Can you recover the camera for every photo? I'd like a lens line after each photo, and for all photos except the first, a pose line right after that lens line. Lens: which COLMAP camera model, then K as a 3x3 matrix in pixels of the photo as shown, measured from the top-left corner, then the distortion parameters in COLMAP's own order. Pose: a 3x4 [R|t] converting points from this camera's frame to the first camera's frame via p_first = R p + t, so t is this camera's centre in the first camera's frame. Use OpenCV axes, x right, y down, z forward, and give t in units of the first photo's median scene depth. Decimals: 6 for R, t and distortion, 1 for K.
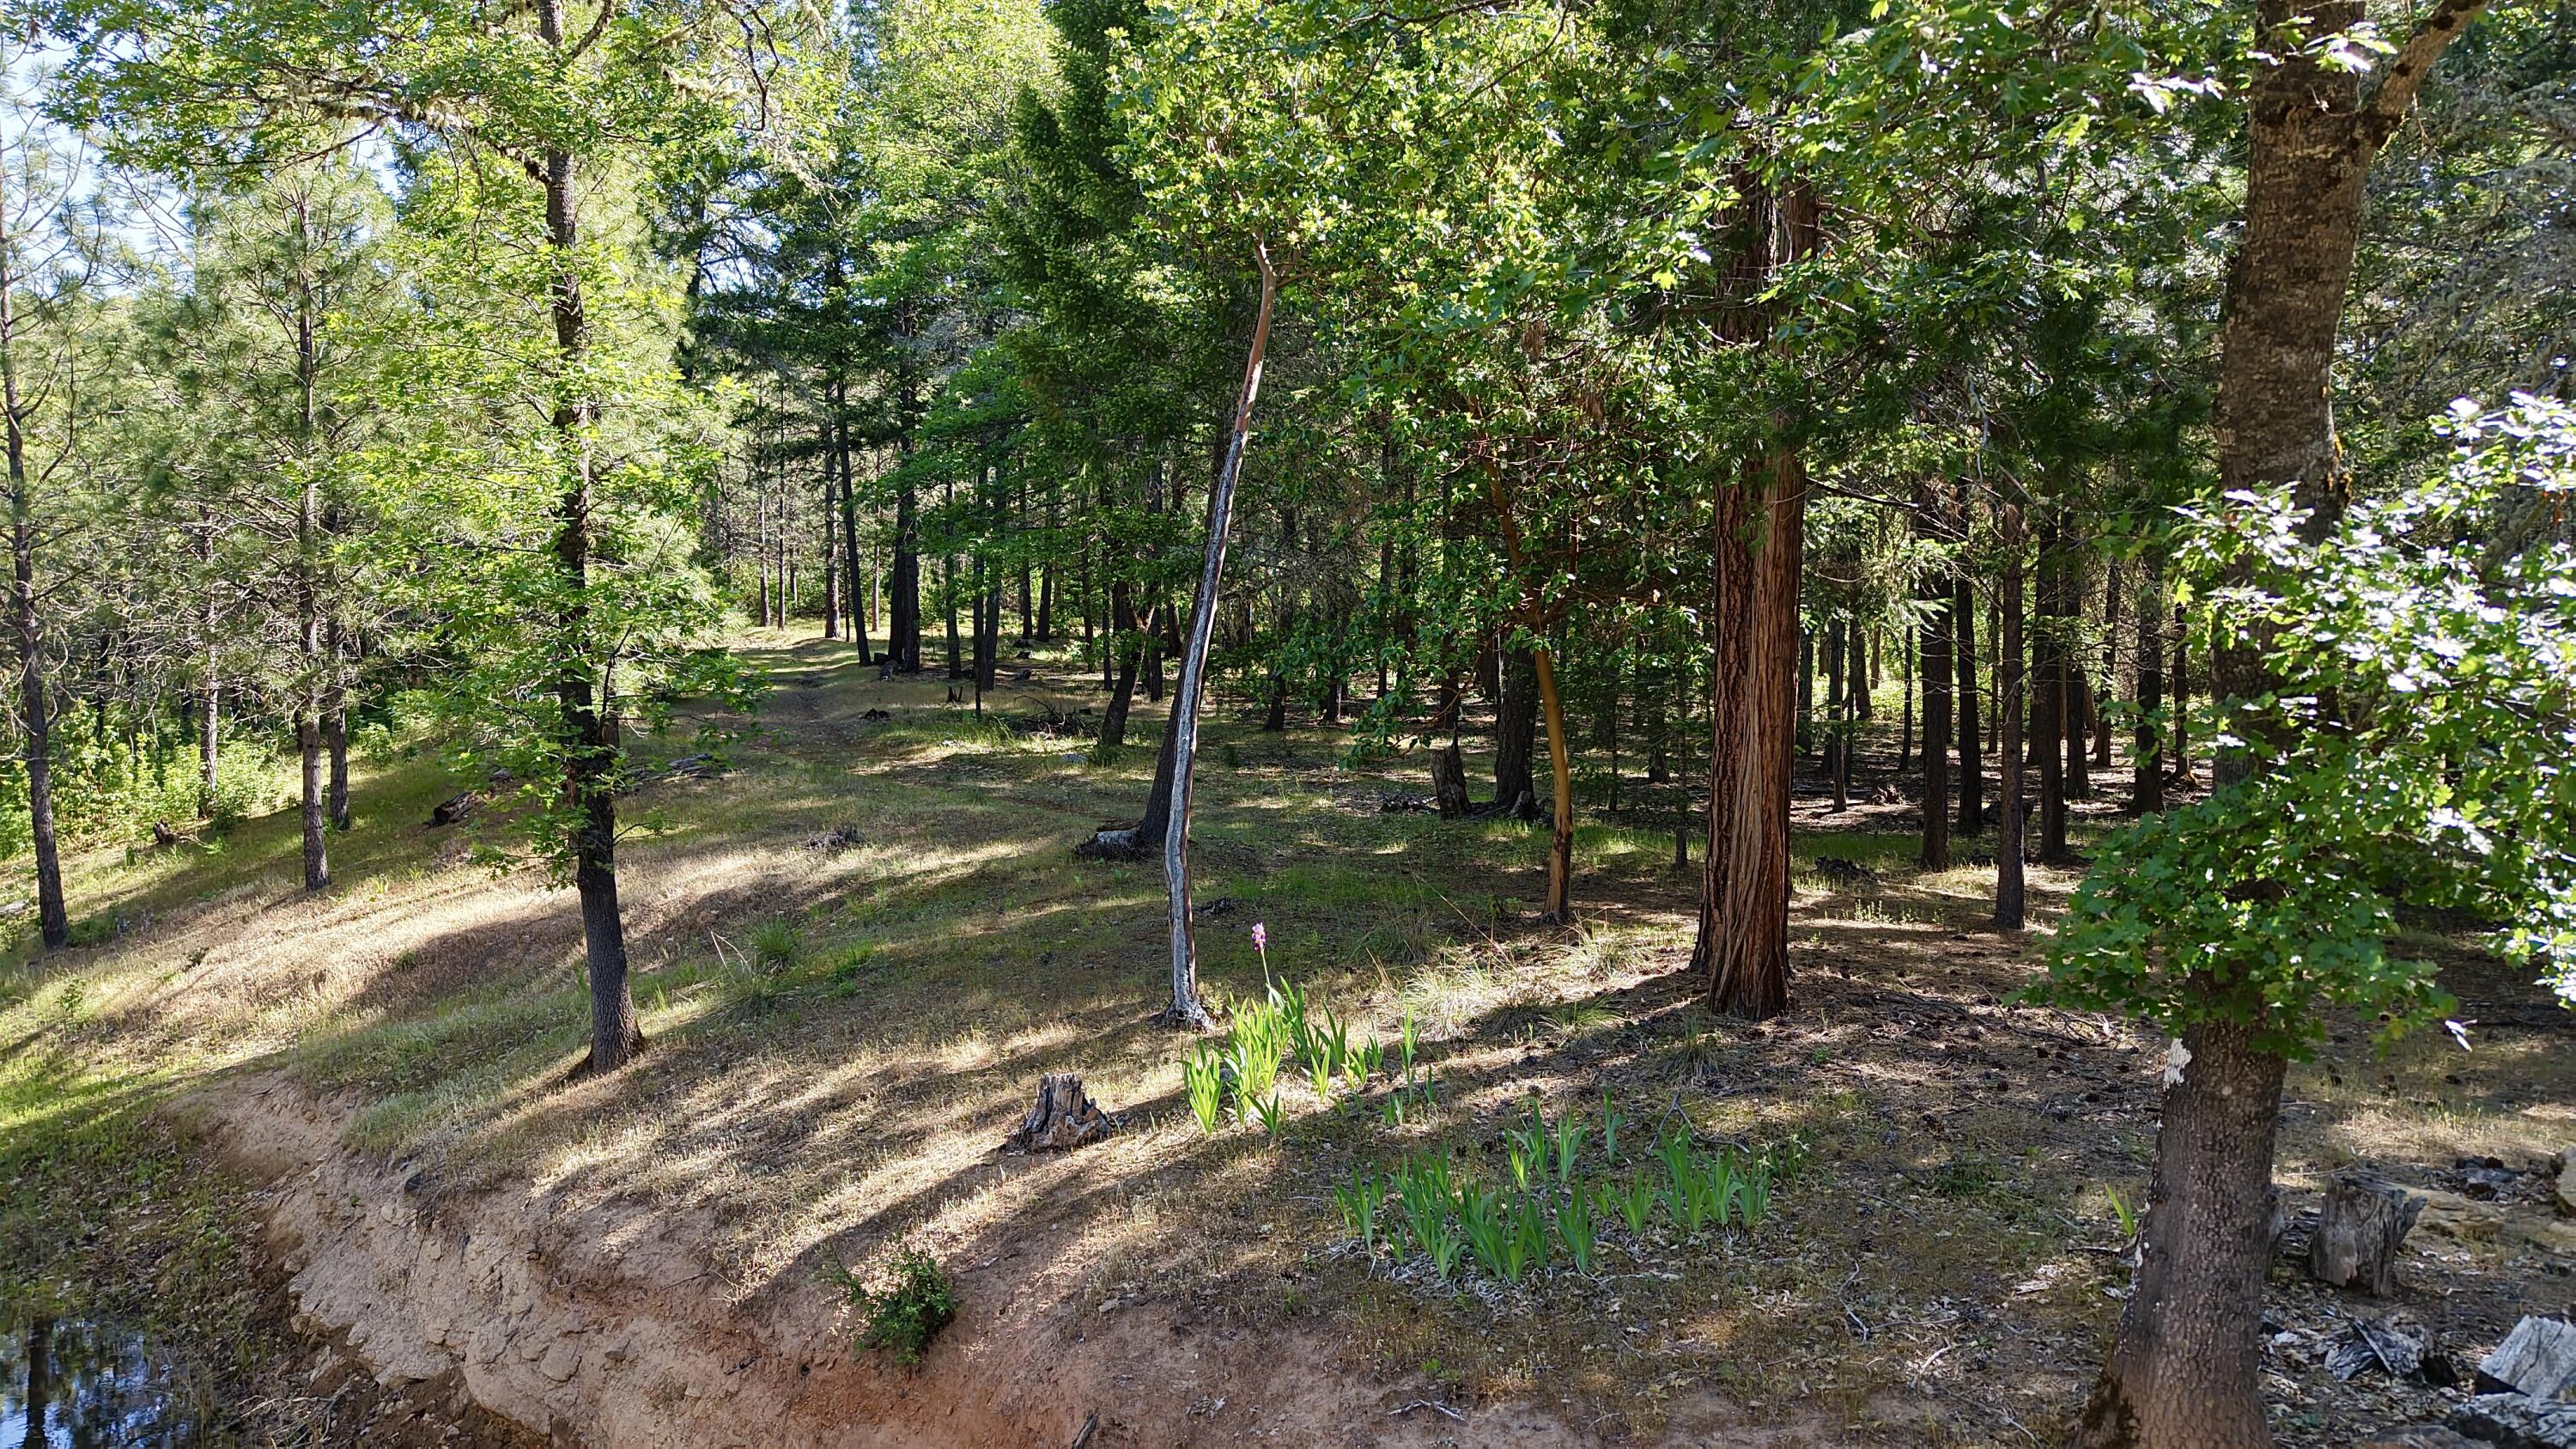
lens RADIAL K [[1627.1, 0, 1286.2], [0, 1627.1, 760.0], [0, 0, 1]] dist [0.002624, 0.000451]
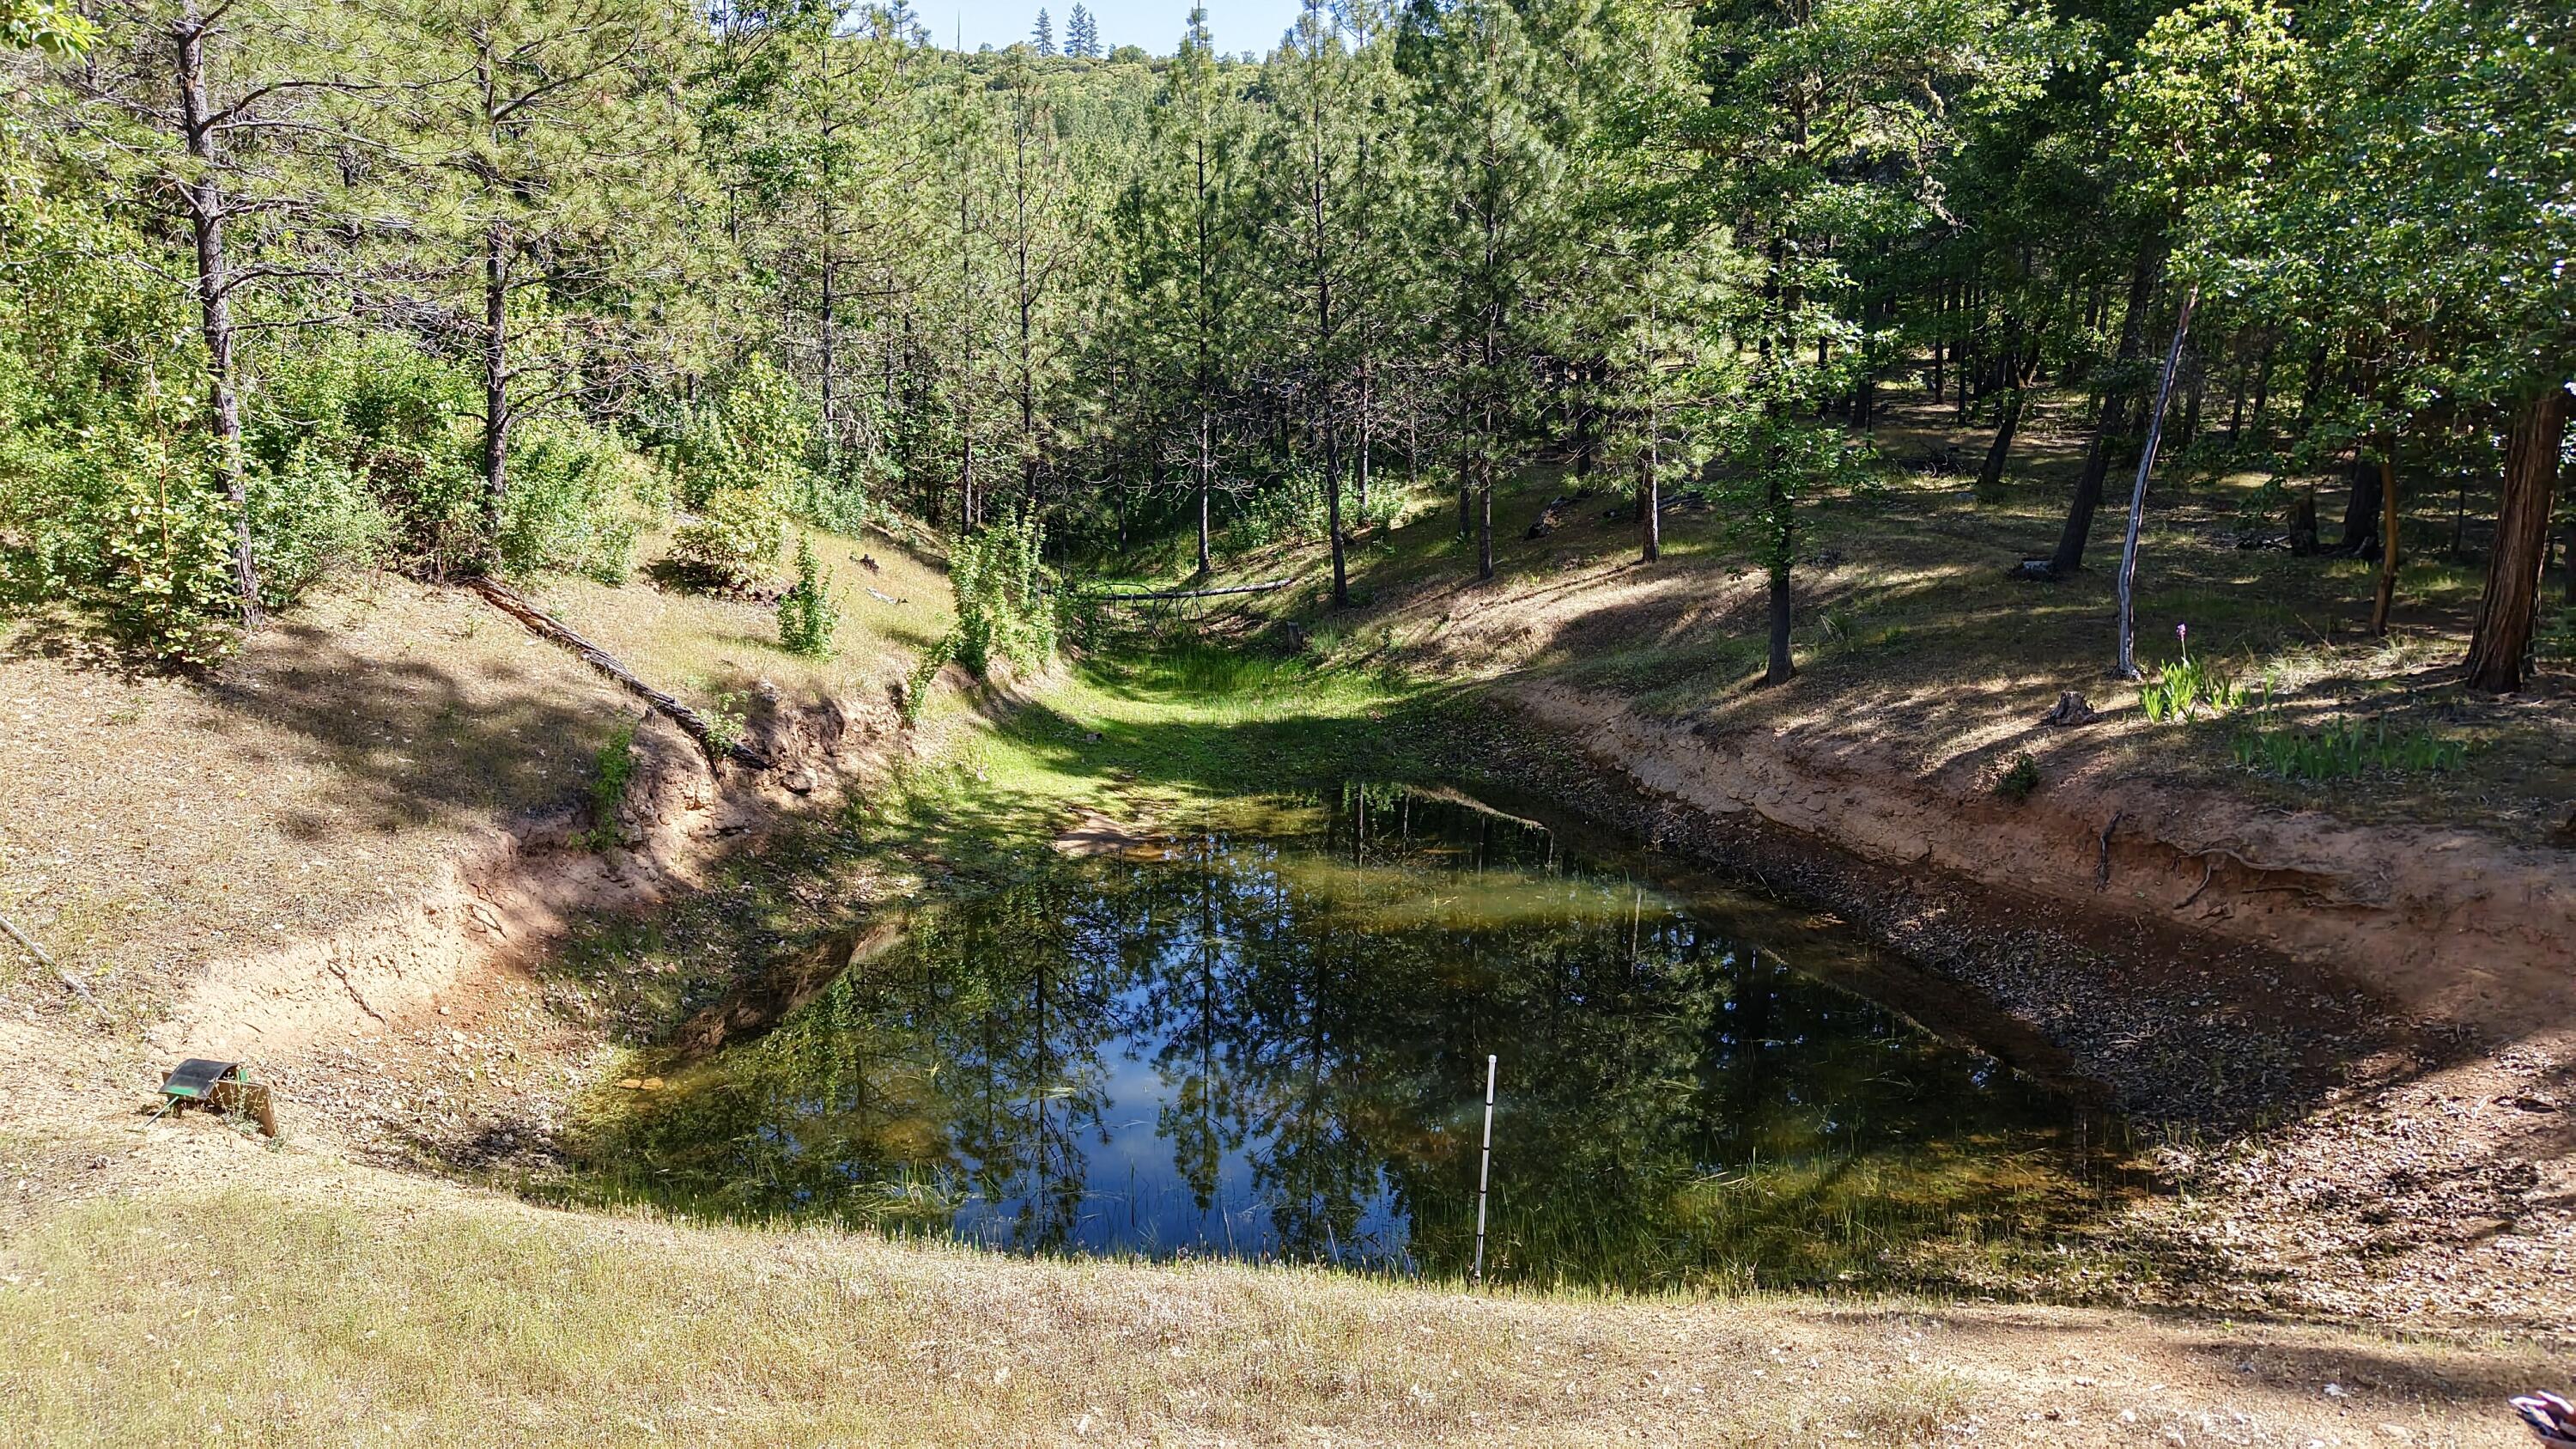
lens RADIAL K [[1627.1, 0, 1286.2], [0, 1627.1, 760.0], [0, 0, 1]] dist [0.002624, 0.000451]
pose [[0.902587, 0.085145, -0.422003, -0.130973], [-0.005376, 0.982399, 0.186715, -0.083861], [0.430473, -0.166258, 0.887159, -1.042156]]
